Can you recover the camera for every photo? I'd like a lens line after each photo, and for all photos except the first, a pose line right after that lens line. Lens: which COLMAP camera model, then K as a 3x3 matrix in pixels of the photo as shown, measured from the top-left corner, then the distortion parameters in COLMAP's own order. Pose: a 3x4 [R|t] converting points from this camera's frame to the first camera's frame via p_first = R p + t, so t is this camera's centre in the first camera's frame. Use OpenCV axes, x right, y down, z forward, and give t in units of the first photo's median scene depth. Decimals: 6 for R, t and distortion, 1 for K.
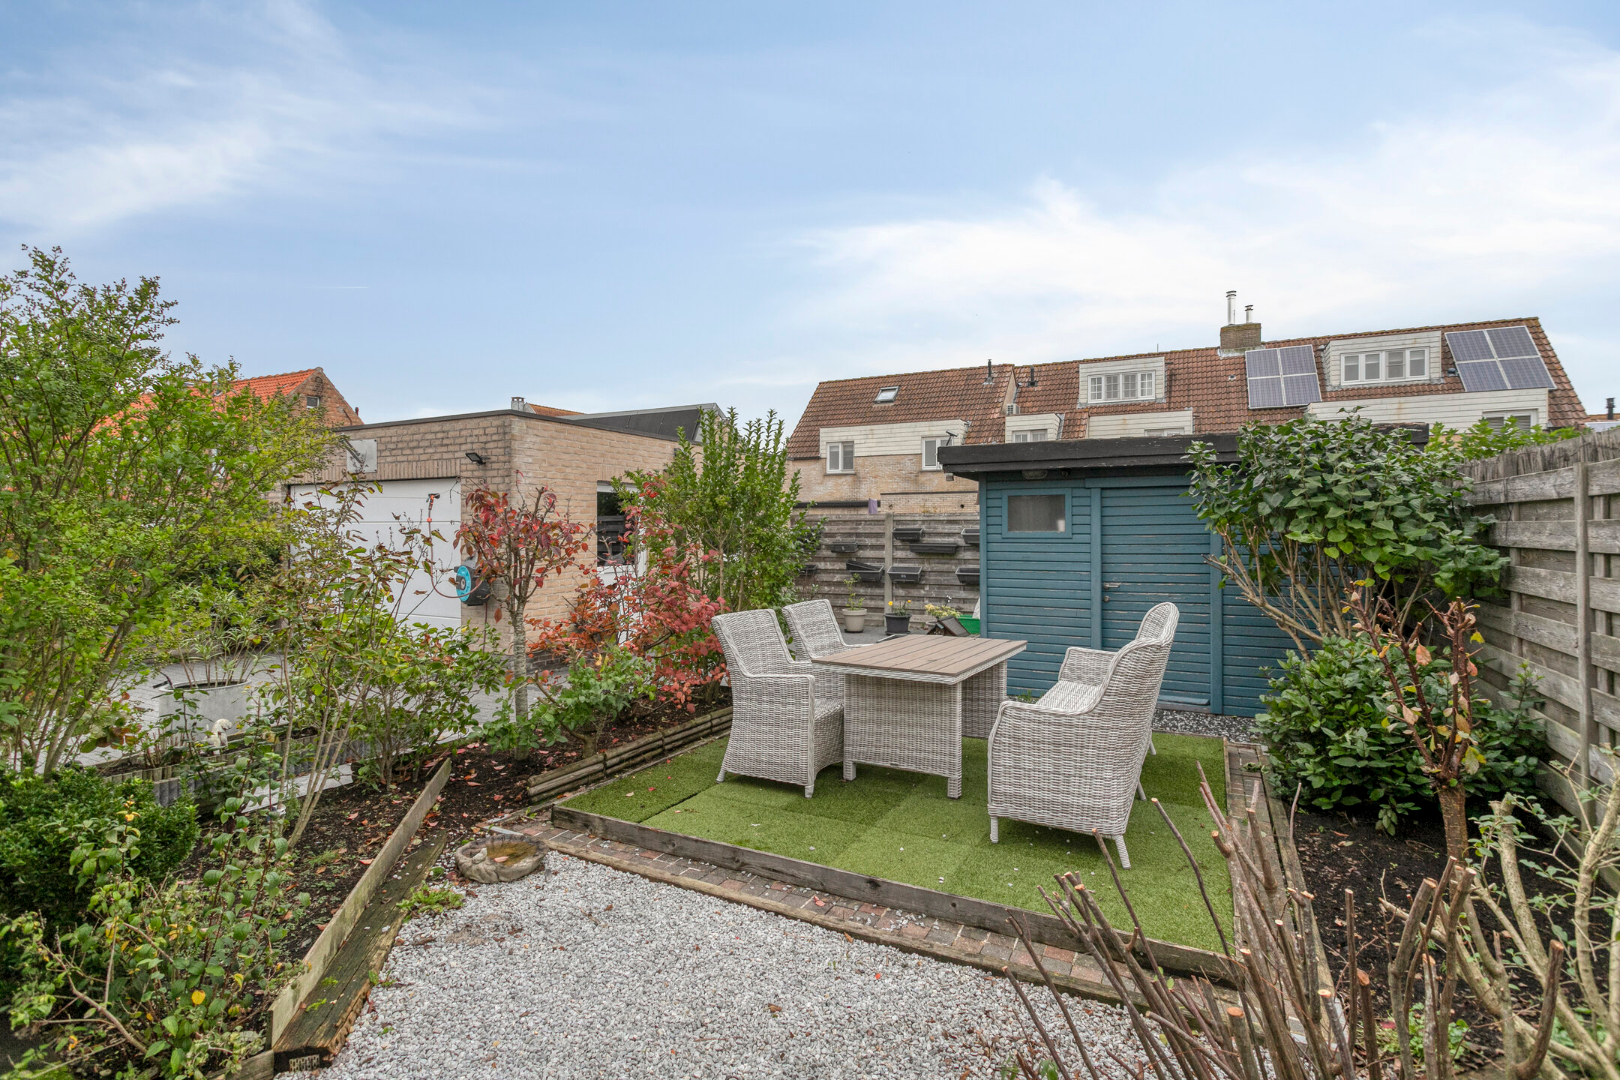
lens RADIAL K [[769.9, 0, 812.7], [0, 769.9, 519.8], [0, 0, 1]] dist [0.000456, 0.000272]
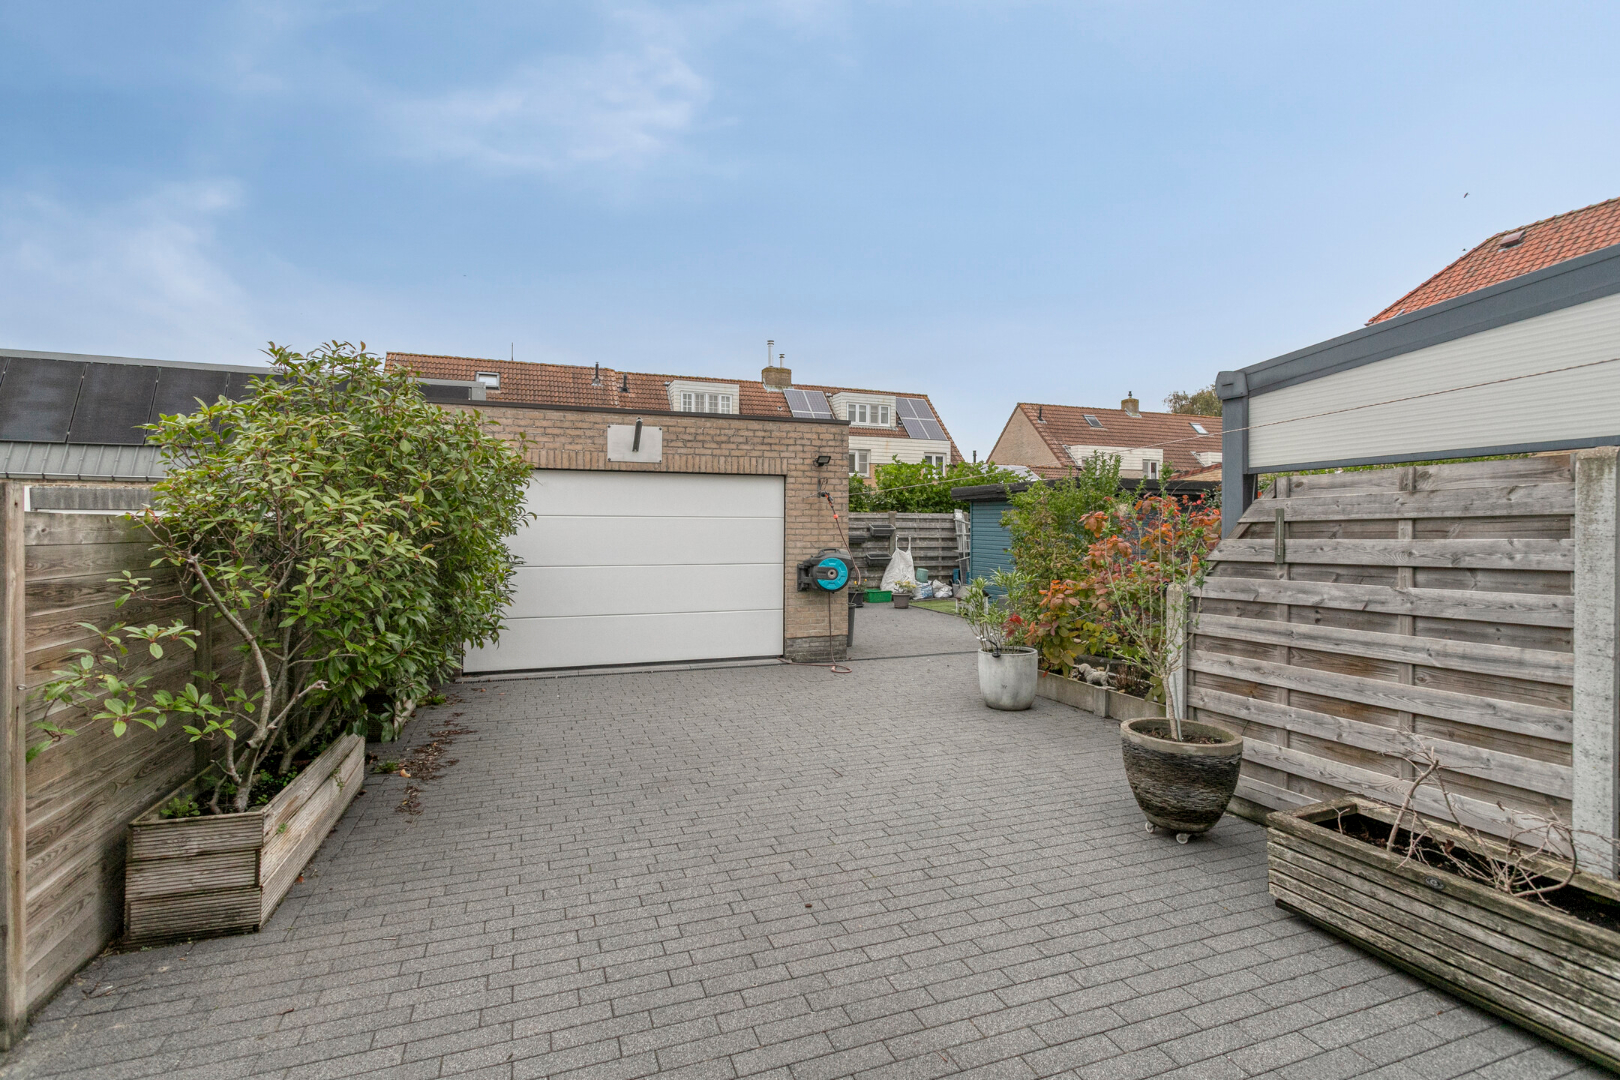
lens RADIAL K [[769.9, 0, 812.7], [0, 769.9, 519.8], [0, 0, 1]] dist [0.000456, 0.000272]
pose [[0.668156, 0.008264, 0.743976, -0.792931], [-0.014700, 0.999890, 0.002096, 0.001417], [-0.743876, -0.012337, 0.668204, 0.171349]]
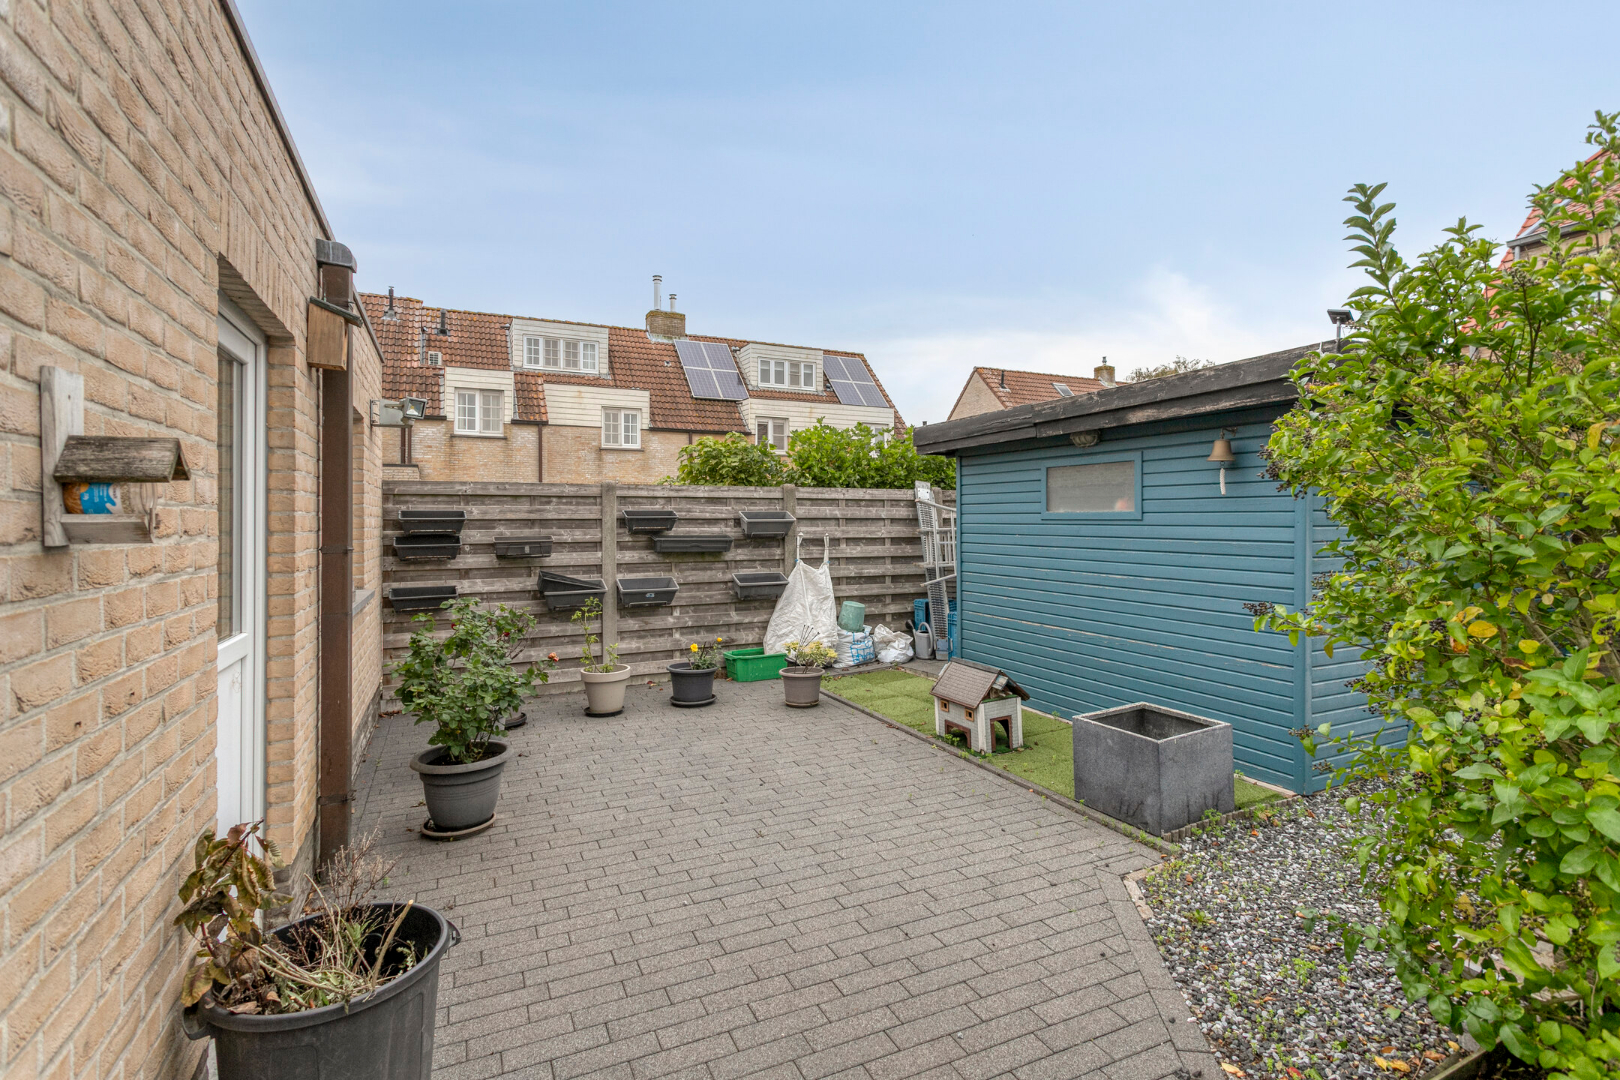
lens RADIAL K [[769.9, 0, 812.7], [0, 769.9, 519.8], [0, 0, 1]] dist [0.000456, 0.000272]
pose [[0.607406, -0.000045, 0.794392, -0.241755], [-0.007252, 0.999958, 0.005602, 0.013056], [-0.794358, -0.009164, 0.607380, 0.531979]]
